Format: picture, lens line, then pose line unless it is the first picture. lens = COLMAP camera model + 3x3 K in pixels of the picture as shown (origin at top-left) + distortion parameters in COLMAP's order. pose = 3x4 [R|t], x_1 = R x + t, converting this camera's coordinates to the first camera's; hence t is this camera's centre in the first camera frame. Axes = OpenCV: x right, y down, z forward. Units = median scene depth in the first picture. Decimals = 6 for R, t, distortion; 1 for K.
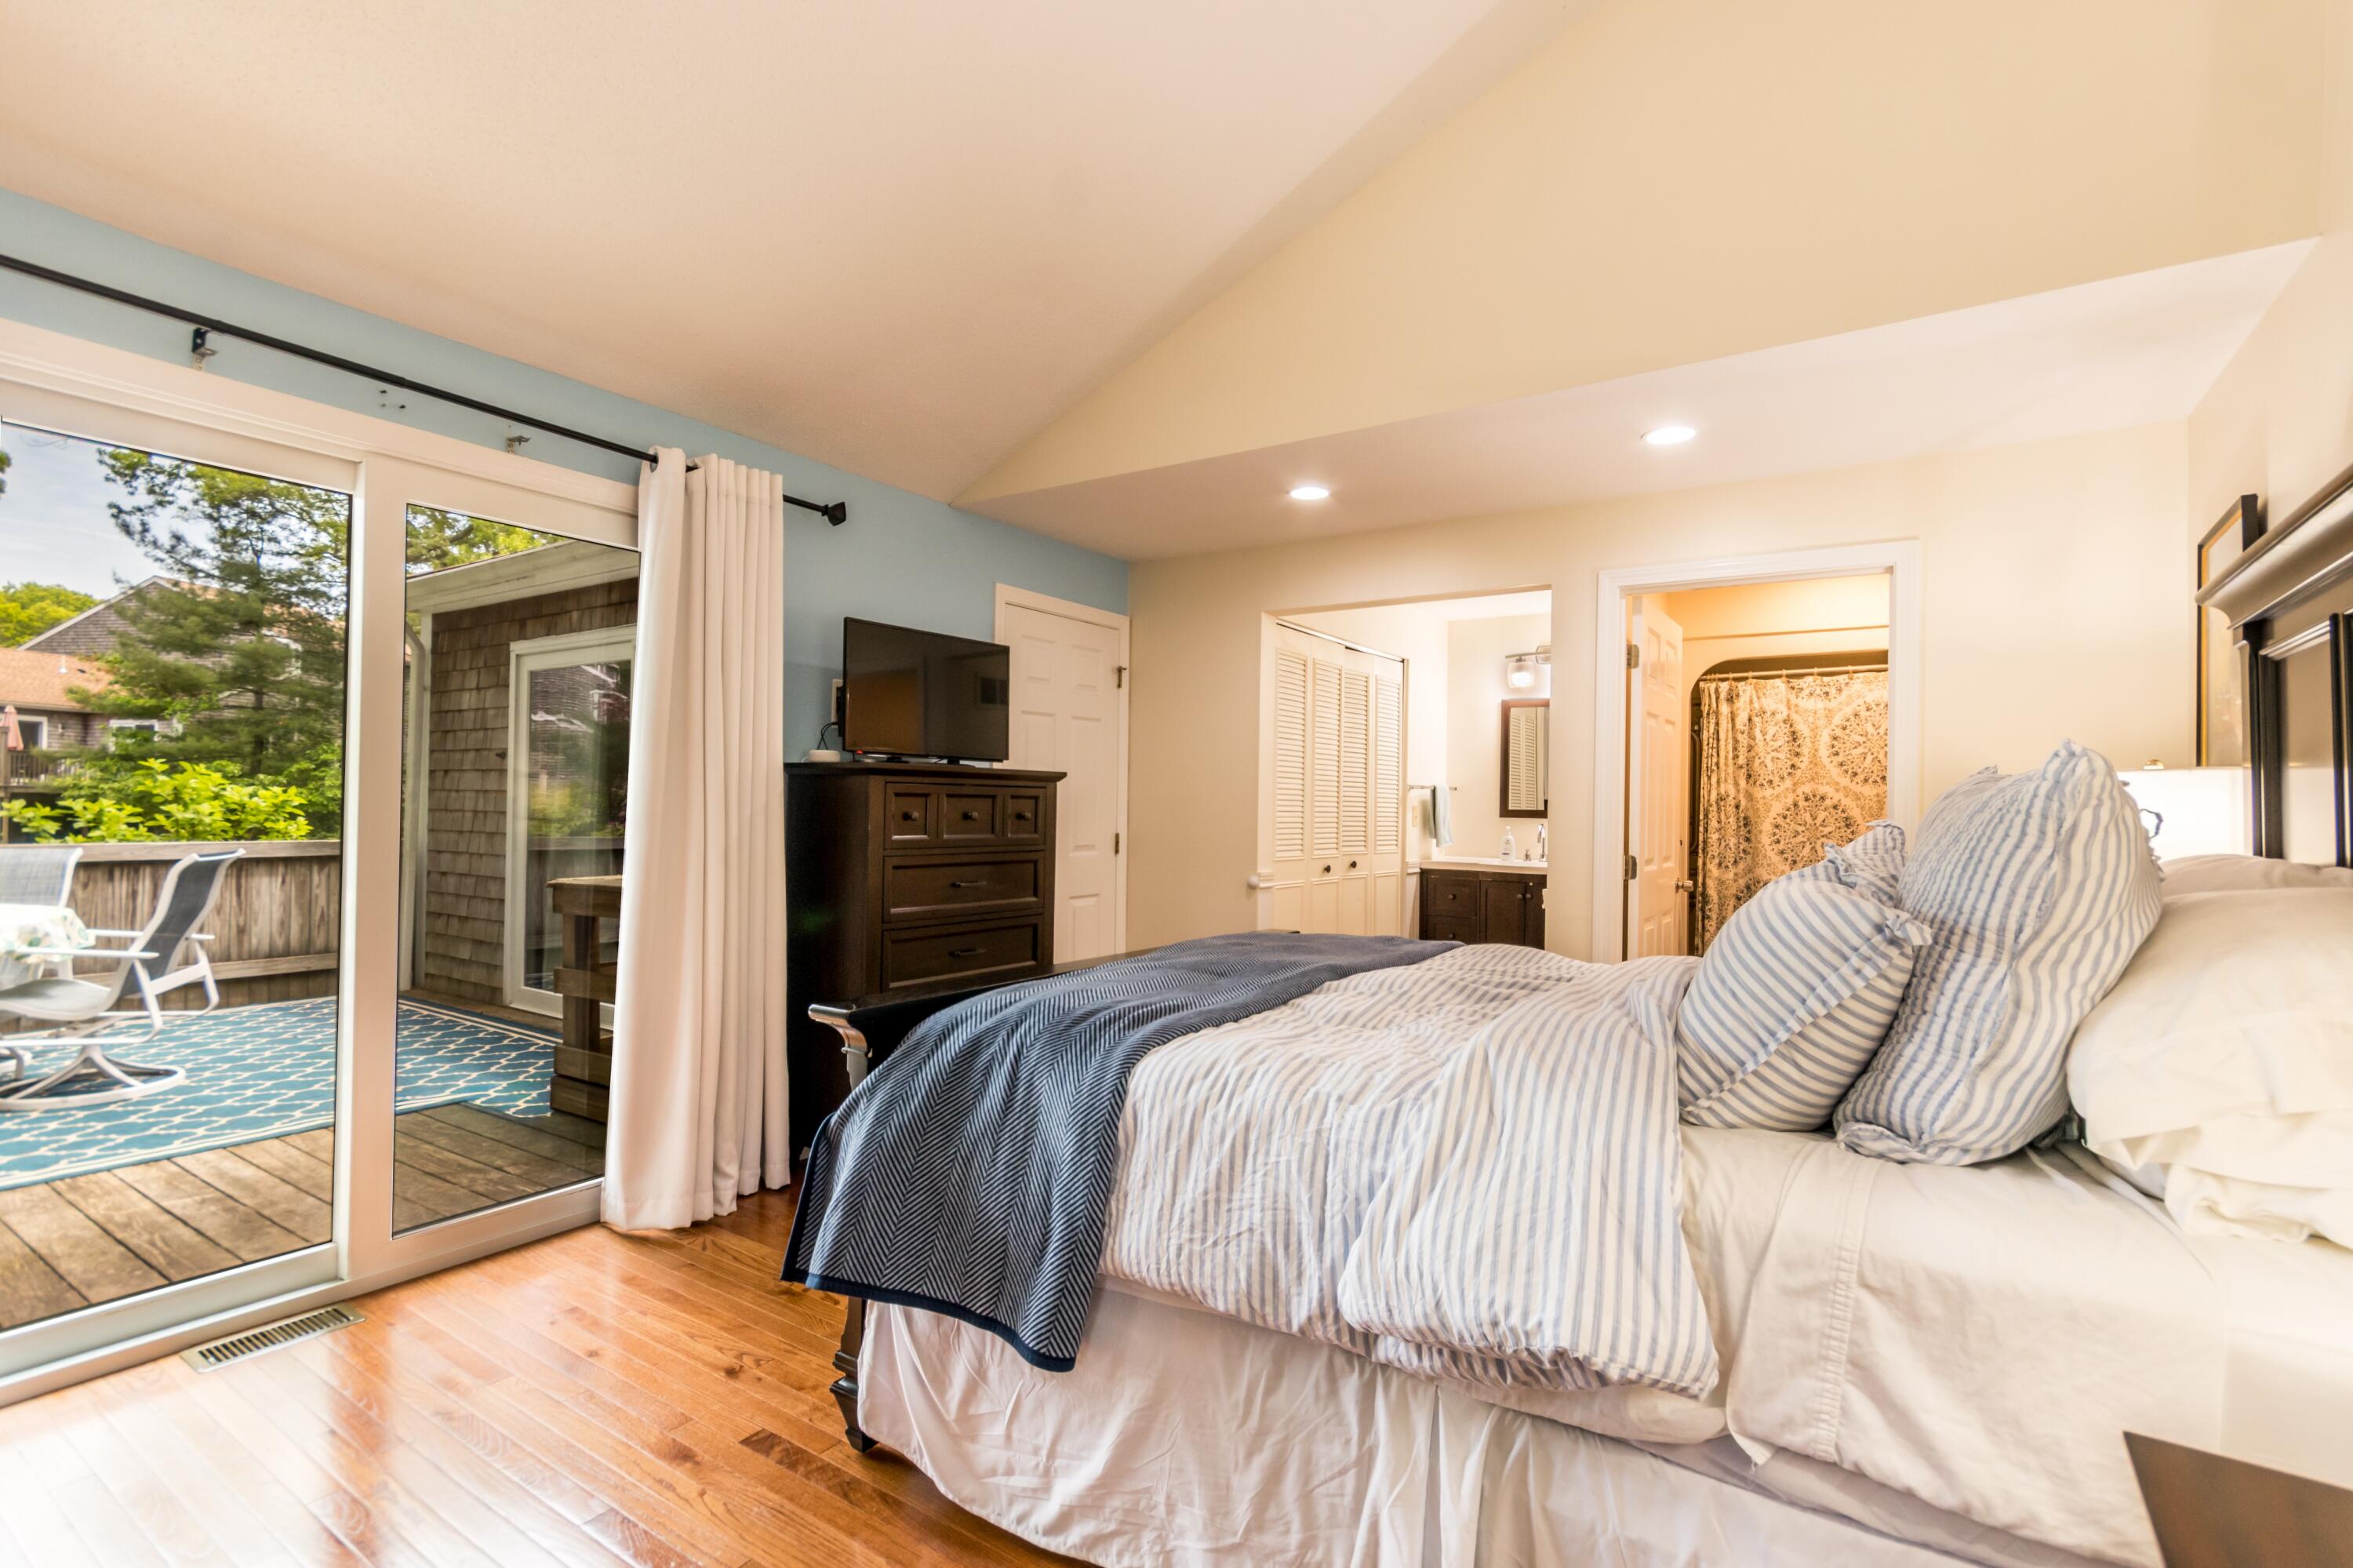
lens RADIAL K [[1104.5, 0, 1175.8], [0, 1104.5, 799.9], [0, 0, 1]] dist [-0.001807, 0.001579]
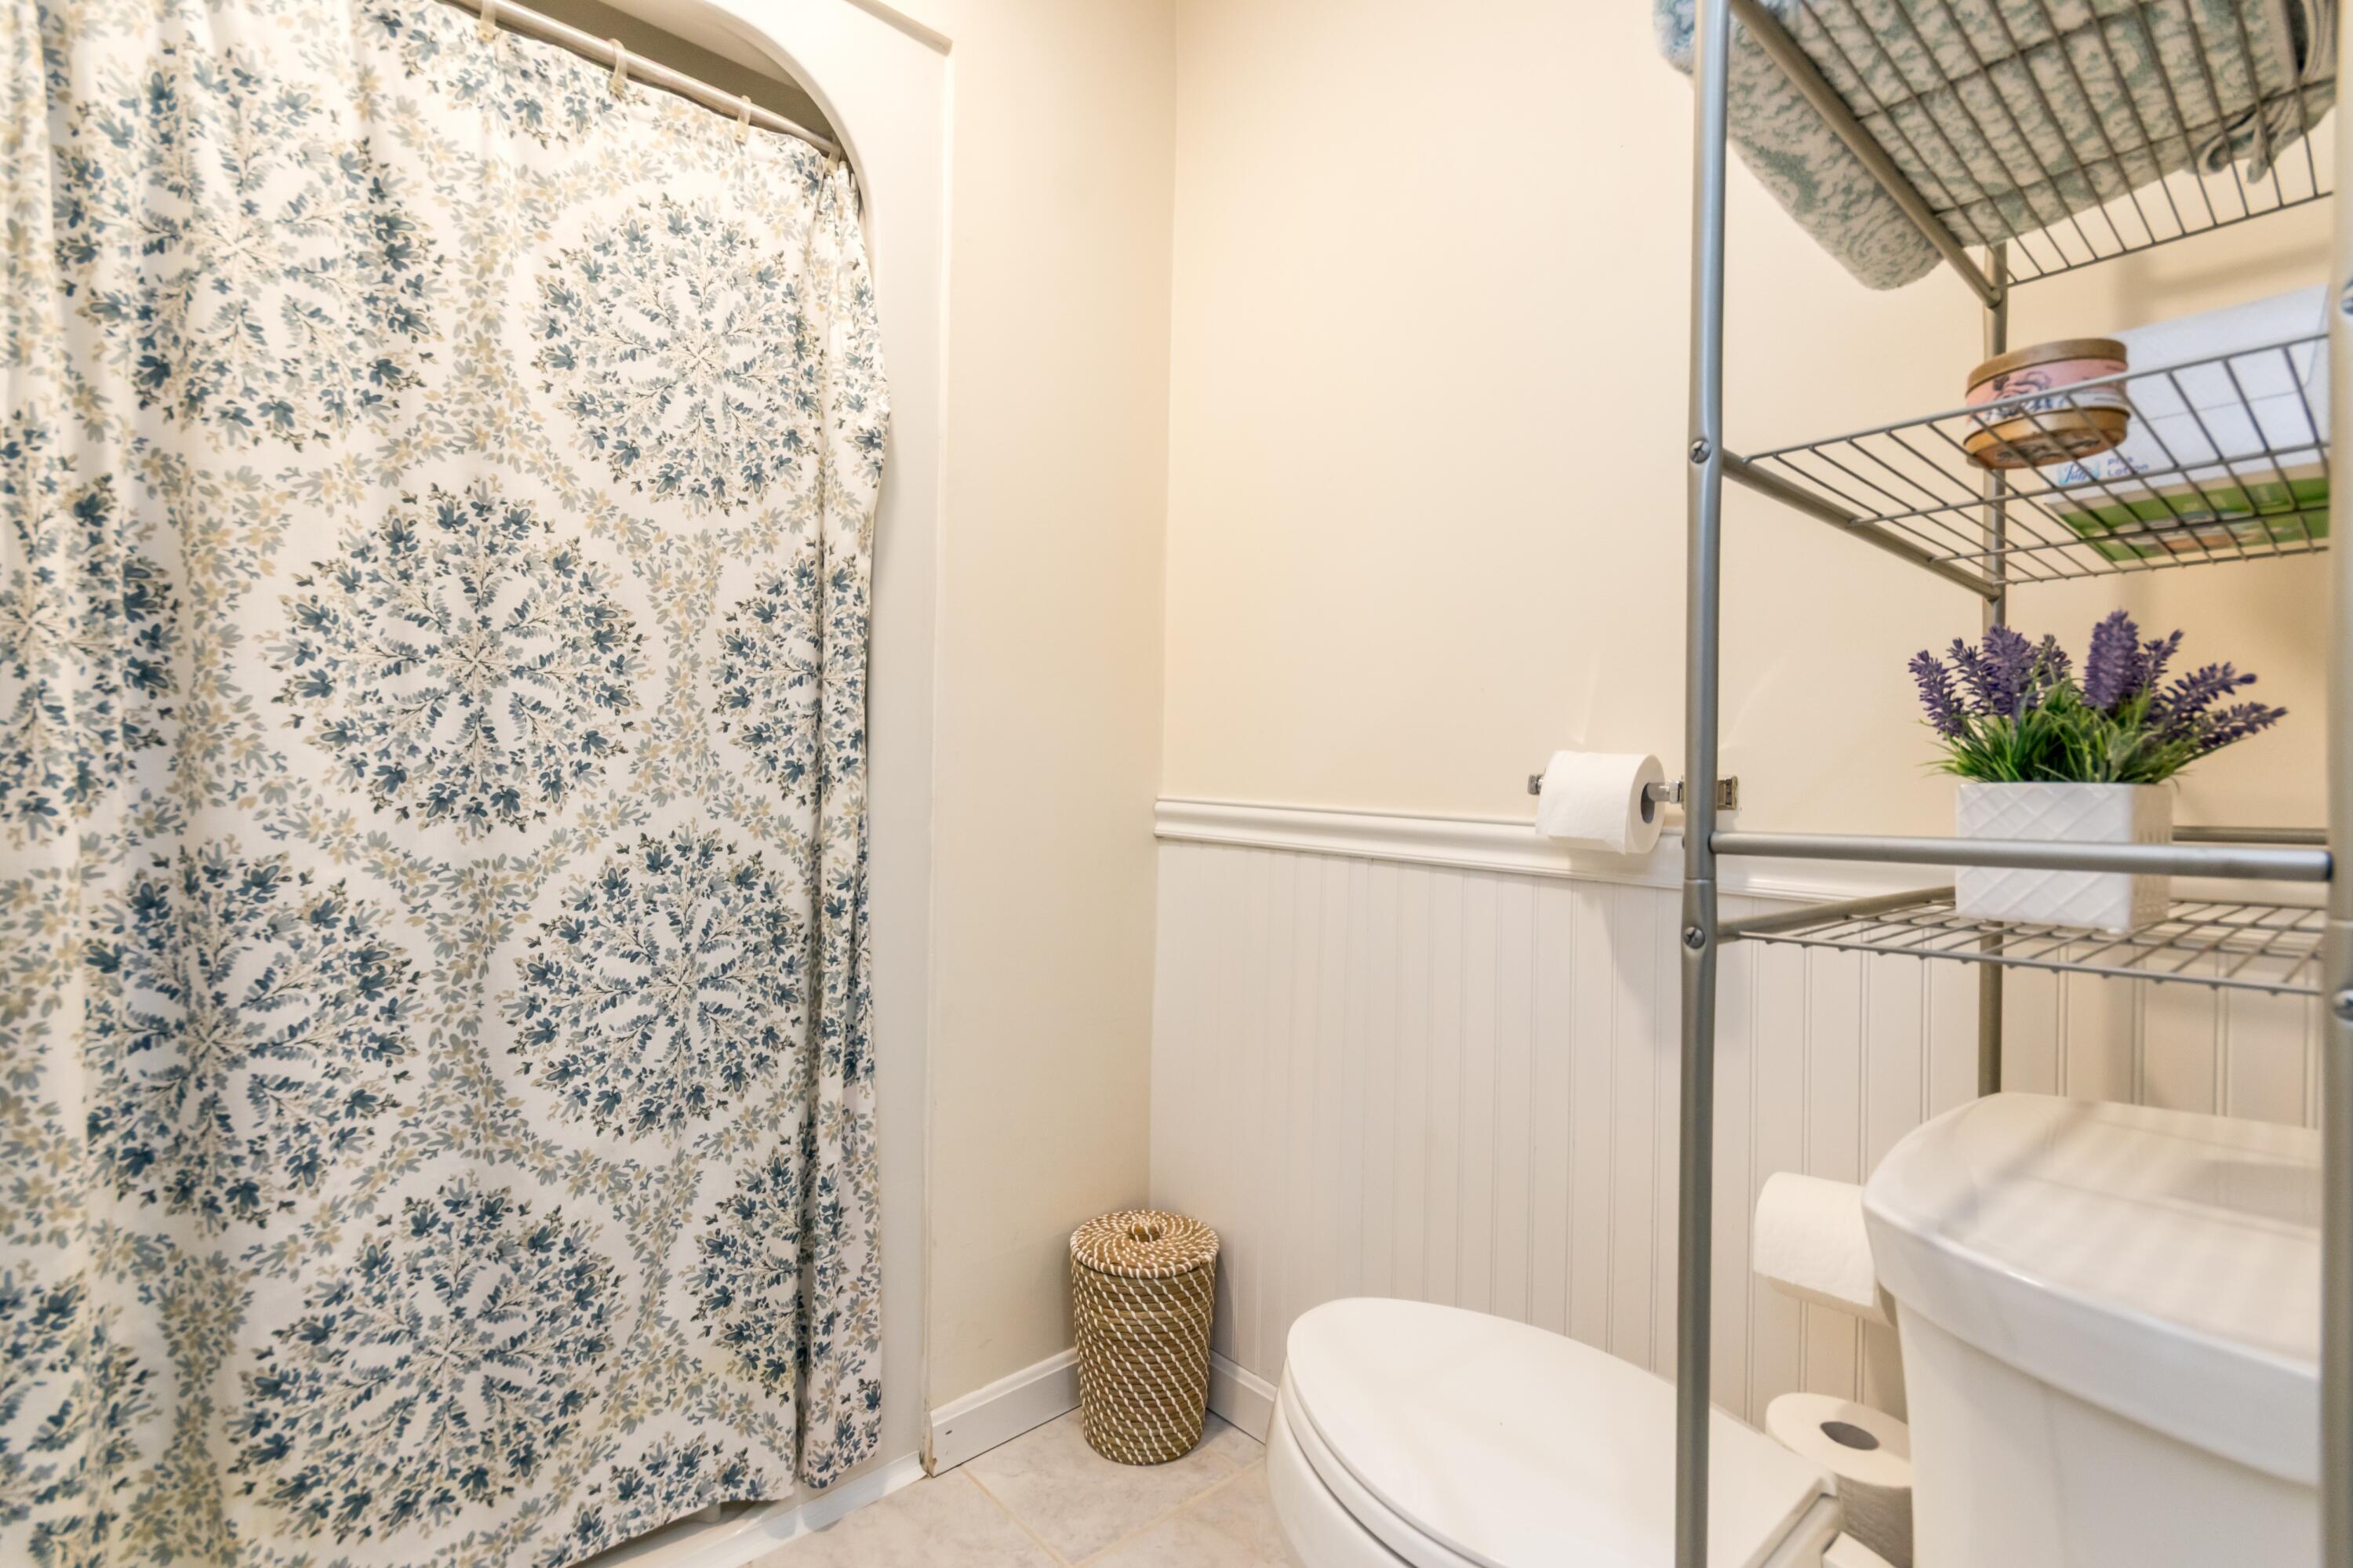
lens RADIAL K [[1104.5, 0, 1179.3], [0, 1104.5, 797.3], [0, 0, 1]] dist [-0.001807, 0.001579]
pose [[0.264872, -0.016448, 0.964143, 0.376606], [-0.015189, 0.999659, 0.021227, 0.052890], [-0.964164, -0.020266, 0.264532, 0.774982]]
